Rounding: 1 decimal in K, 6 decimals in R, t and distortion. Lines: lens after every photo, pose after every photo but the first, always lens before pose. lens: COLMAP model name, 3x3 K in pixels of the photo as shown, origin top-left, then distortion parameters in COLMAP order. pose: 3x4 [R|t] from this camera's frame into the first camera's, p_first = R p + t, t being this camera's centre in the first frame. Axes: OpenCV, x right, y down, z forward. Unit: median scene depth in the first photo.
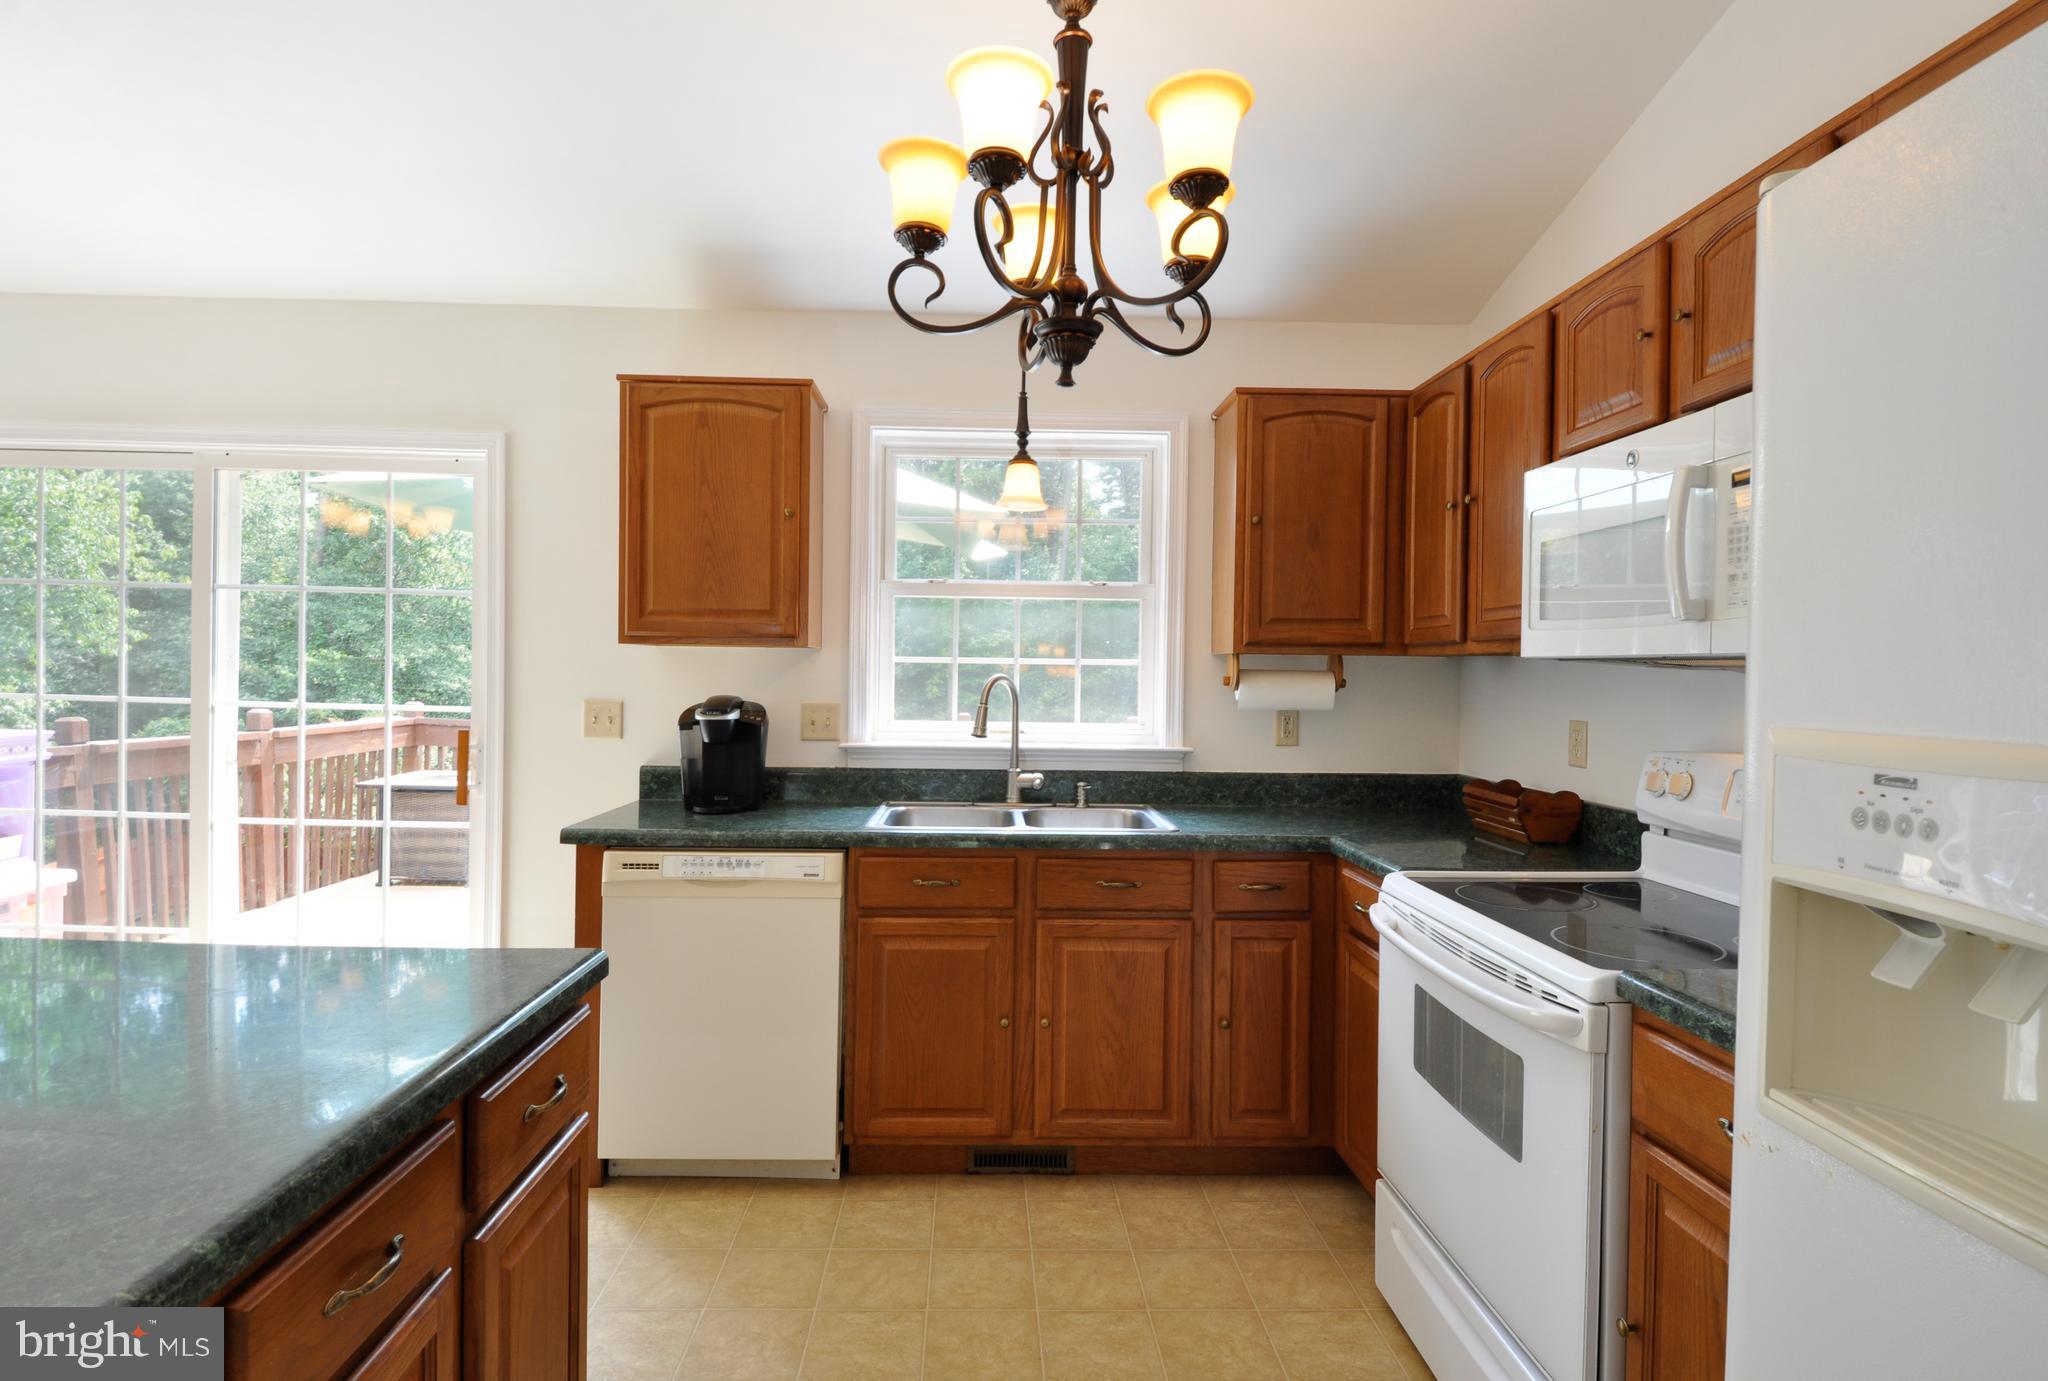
lens RADIAL K [[1031.6, 0, 1016.5], [0, 1031.6, 679.3], [0, 0, 1]] dist [-0.004443, -0.000722]
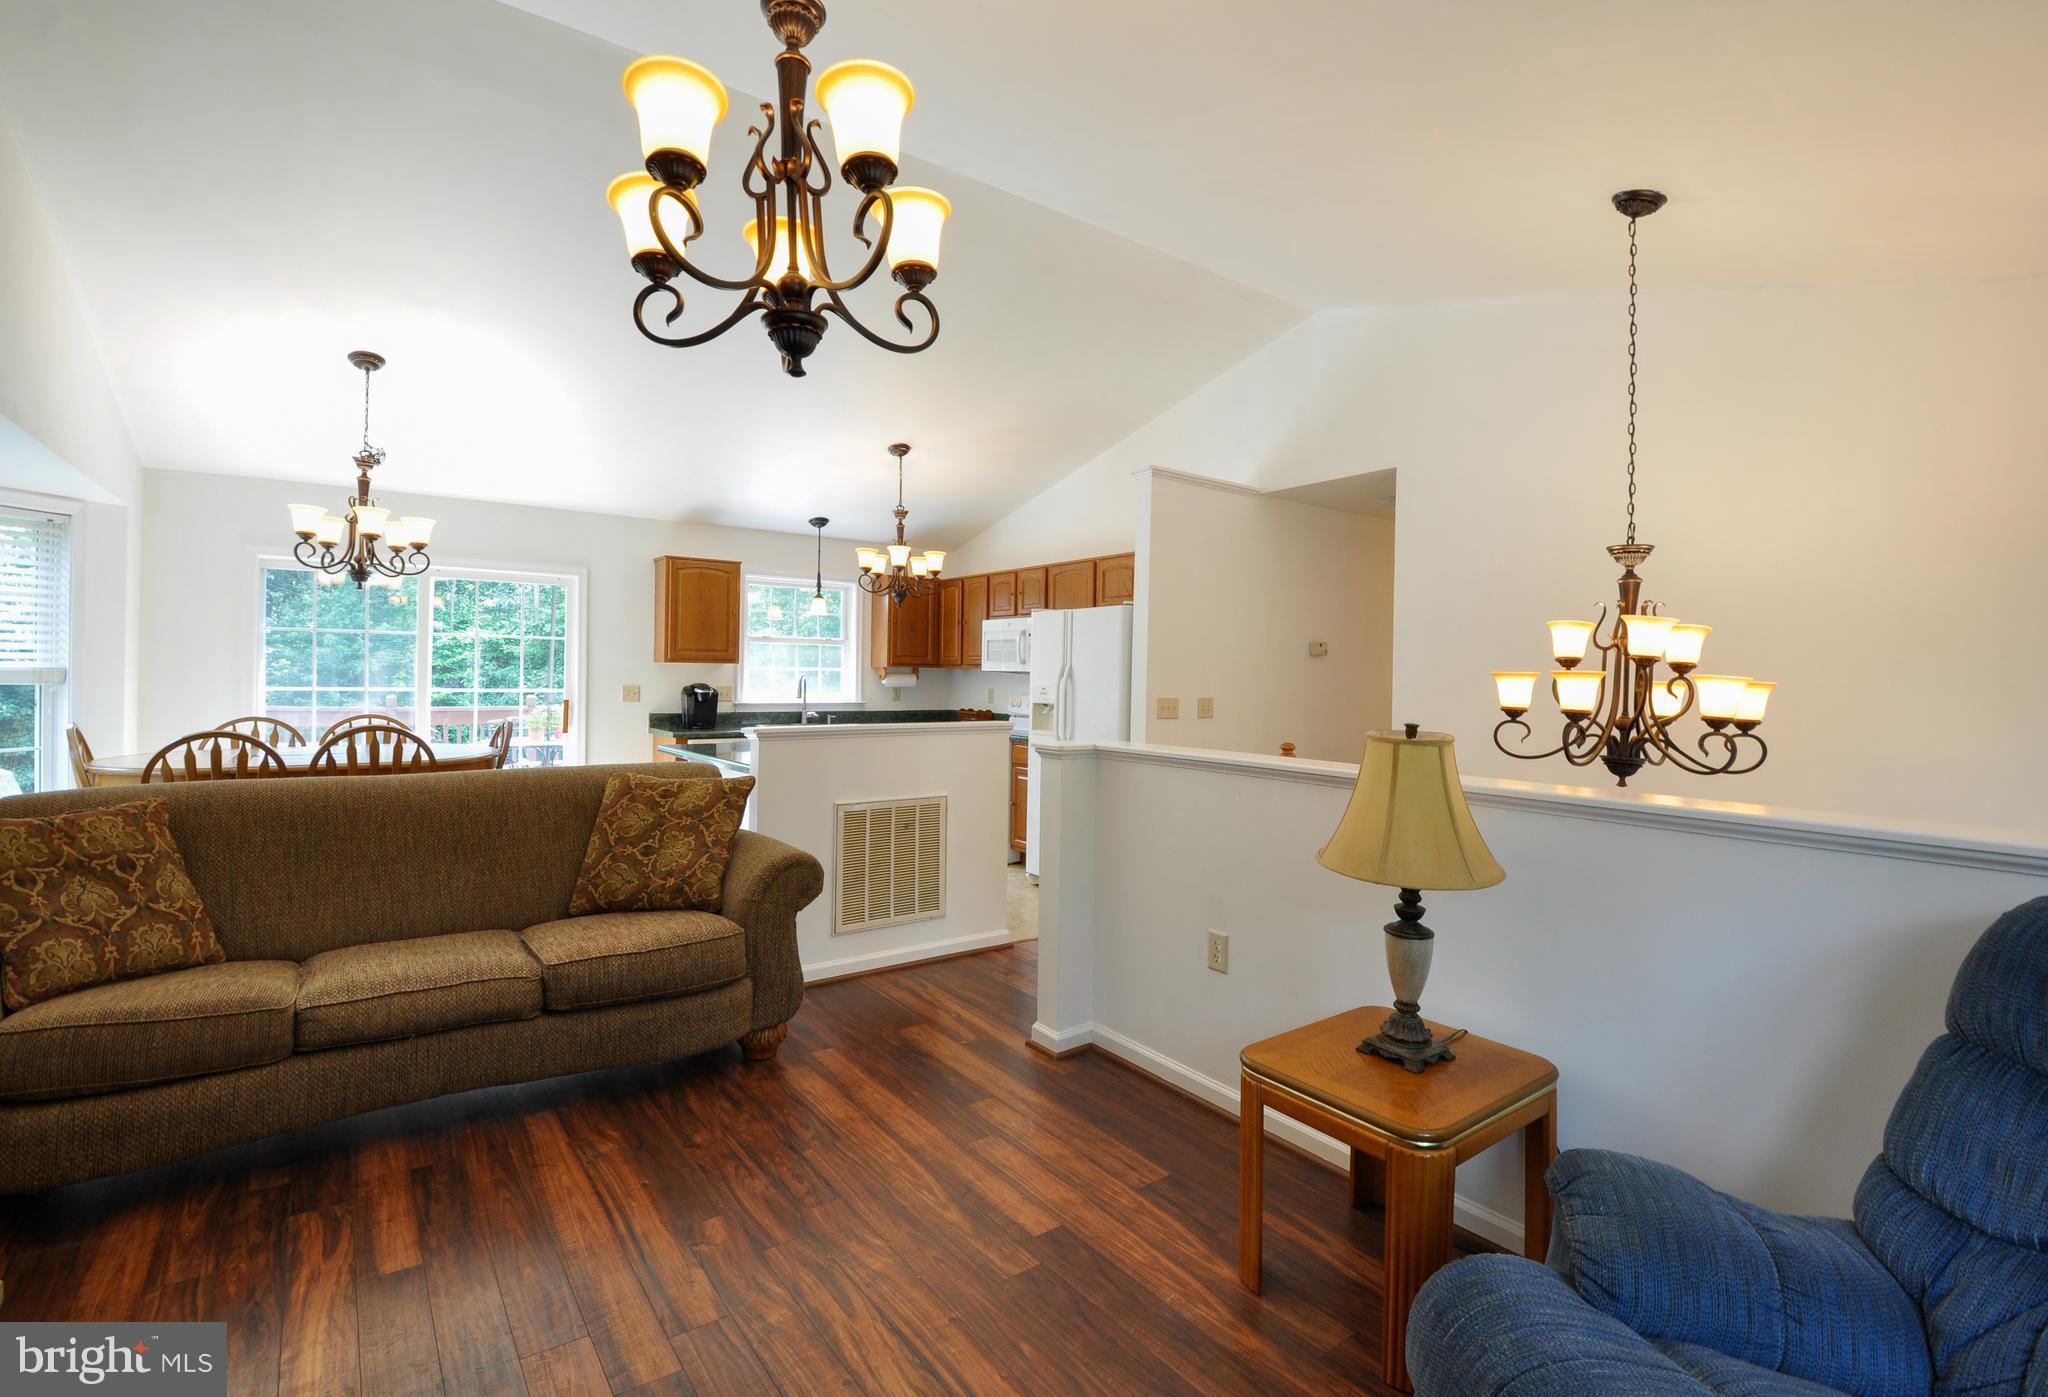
lens RADIAL K [[924.6, 0, 1022.4], [0, 924.6, 688.3], [0, 0, 1]] dist [-0.000649, -0.000030]
pose [[0.828236, -0.008897, 0.560309, -0.940729], [0.001552, 0.999907, 0.013583, -0.001204], [-0.560377, -0.010380, 0.828172, -1.377870]]
